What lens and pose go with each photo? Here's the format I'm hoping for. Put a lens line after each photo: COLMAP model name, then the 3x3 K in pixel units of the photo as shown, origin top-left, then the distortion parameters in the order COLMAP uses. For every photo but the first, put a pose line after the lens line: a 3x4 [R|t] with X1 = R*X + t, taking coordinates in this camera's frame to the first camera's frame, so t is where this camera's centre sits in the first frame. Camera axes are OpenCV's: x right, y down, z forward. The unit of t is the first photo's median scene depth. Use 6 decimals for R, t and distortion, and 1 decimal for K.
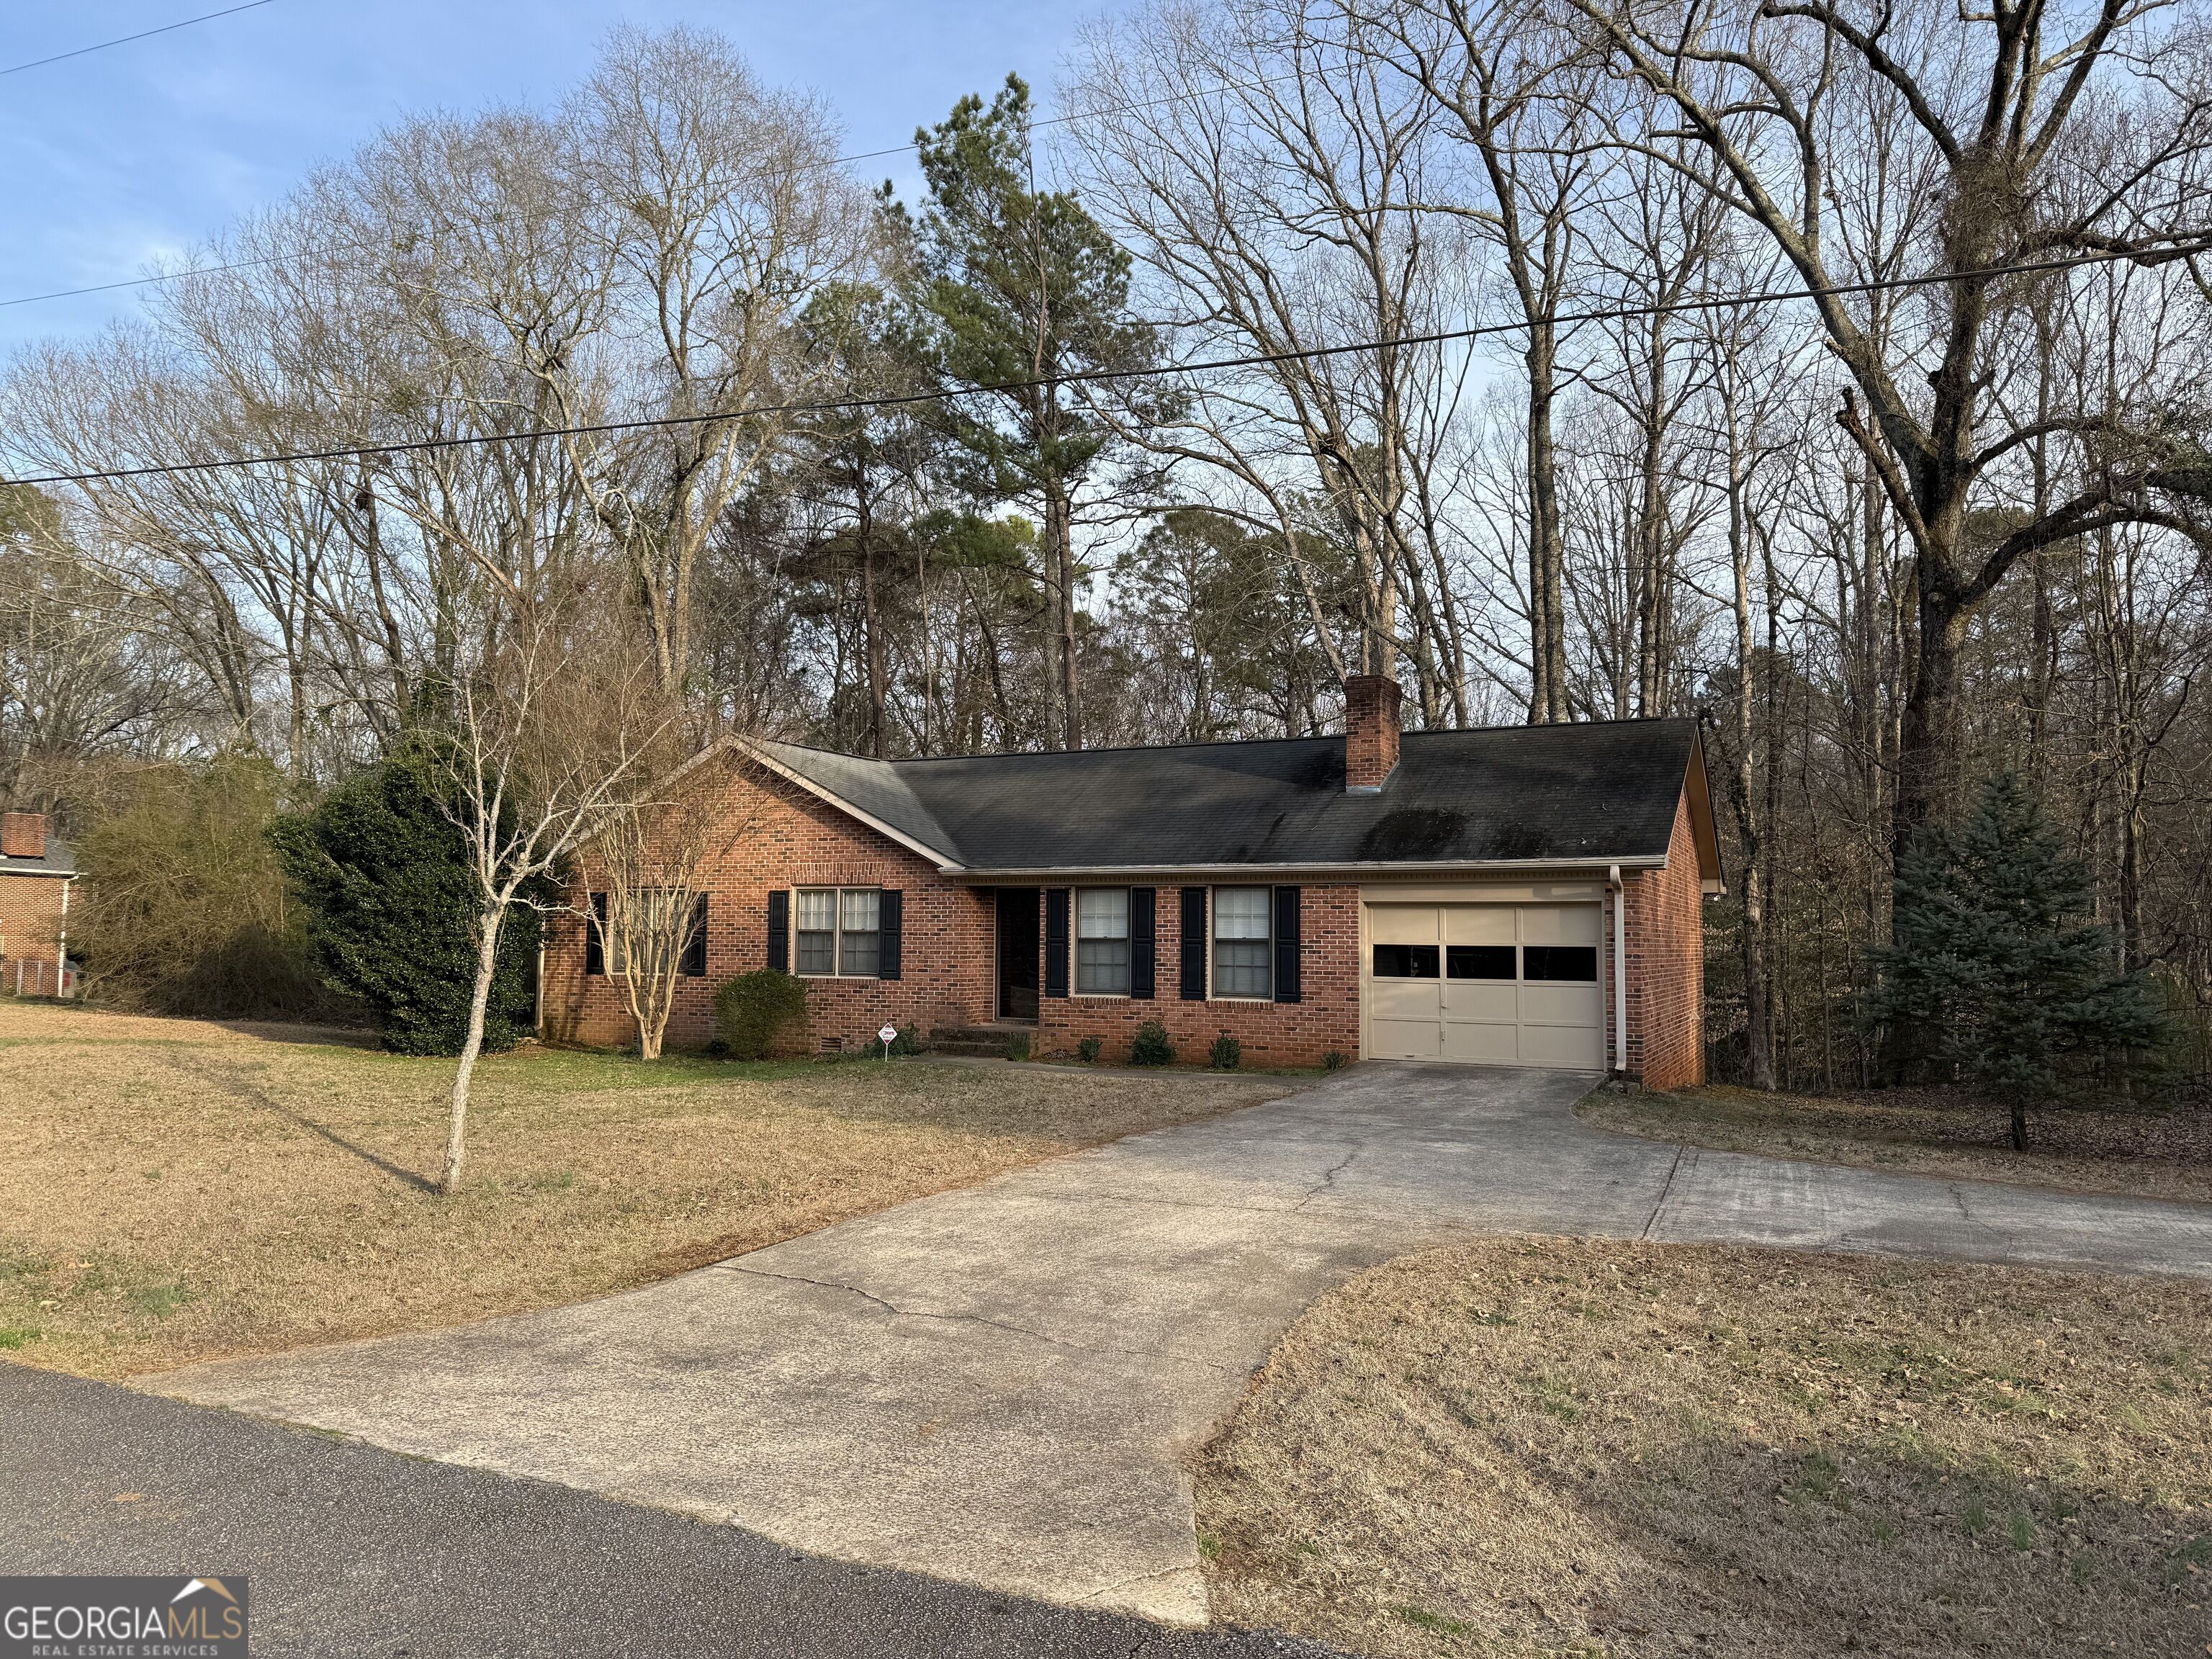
lens RADIAL K [[1557.3, 0, 1122.8], [0, 1557.3, 834.8], [0, 0, 1]] dist [0.069282, -0.100066]
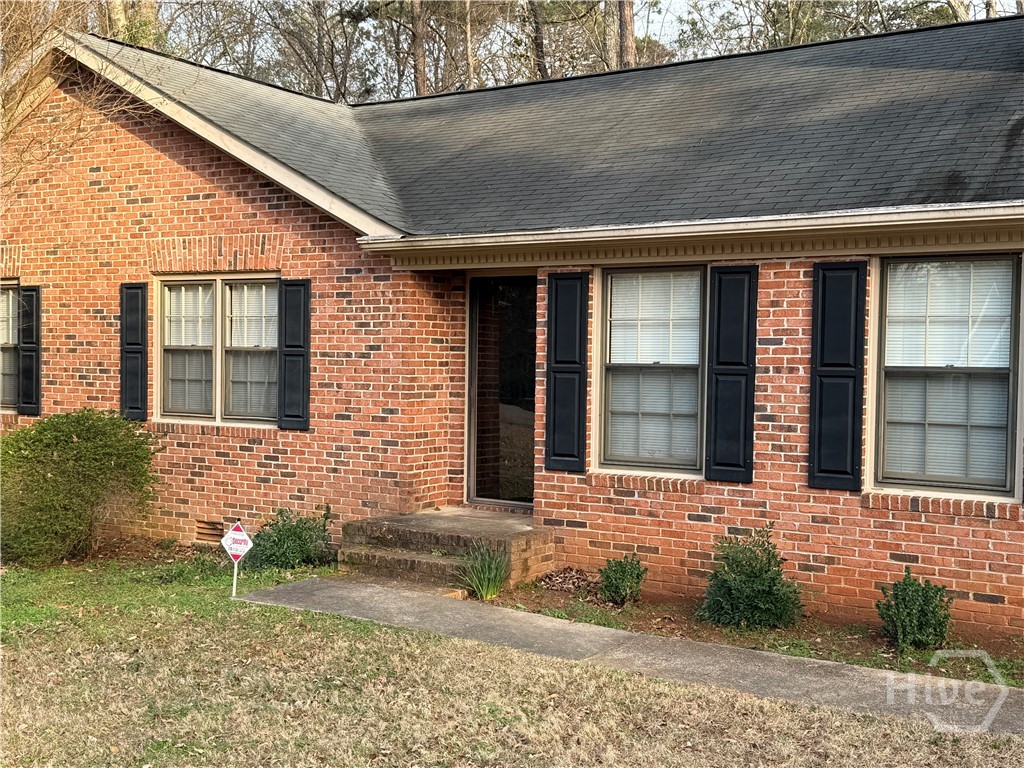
lens RADIAL K [[1240.0, 0, 512.0], [0, 1240.0, 384.0], [0, 0, 1]] dist [0.134867, -0.011720]
pose [[0.990221, 0.009376, -0.139191, -0.001154], [0.002668, 0.996284, 0.086091, 0.038144], [0.139481, -0.085621, 0.986516, 0.602164]]
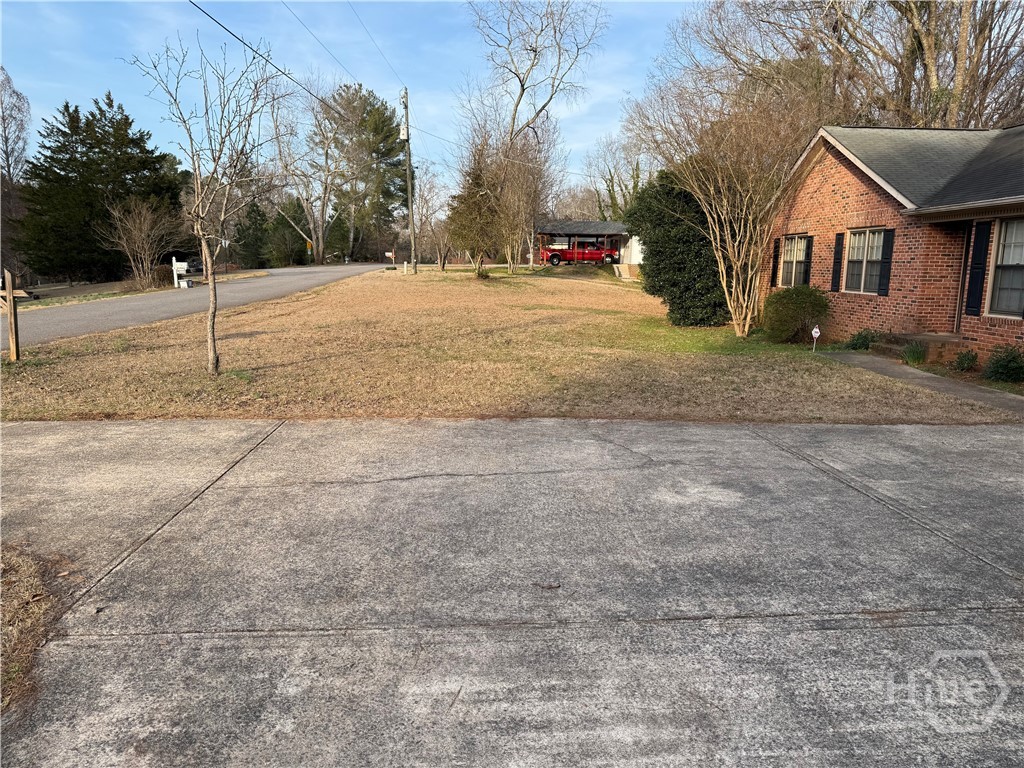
lens RADIAL K [[720.9, 0, 519.8], [0, 720.9, 386.5], [0, 0, 1]] dist [0.069282, -0.100066]
pose [[0.458742, 0.148880, -0.876008, 0.305700], [0.043796, 0.980877, 0.189637, 0.039232], [0.887489, -0.125360, 0.443449, 0.467440]]
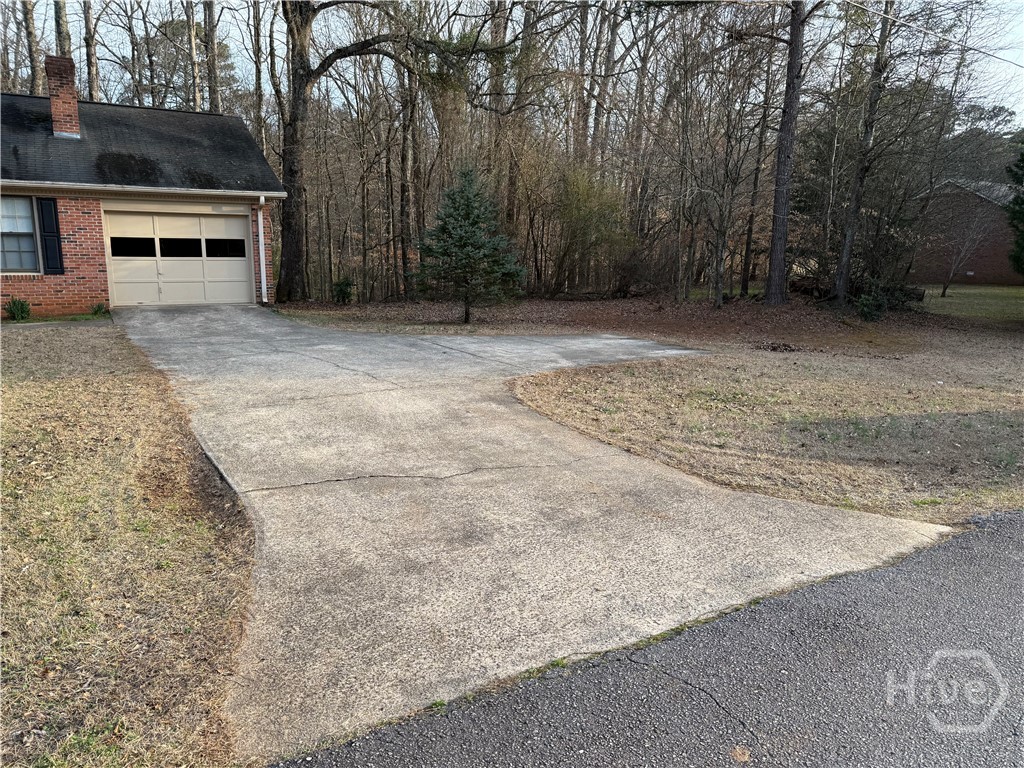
lens RADIAL K [[720.9, 0, 519.8], [0, 720.9, 386.5], [0, 0, 1]] dist [0.069282, -0.100066]
pose [[0.545398, -0.160380, 0.822690, -0.253733], [-0.067315, 0.969971, 0.233718, 0.014502], [-0.835470, -0.182849, 0.518224, 0.212267]]
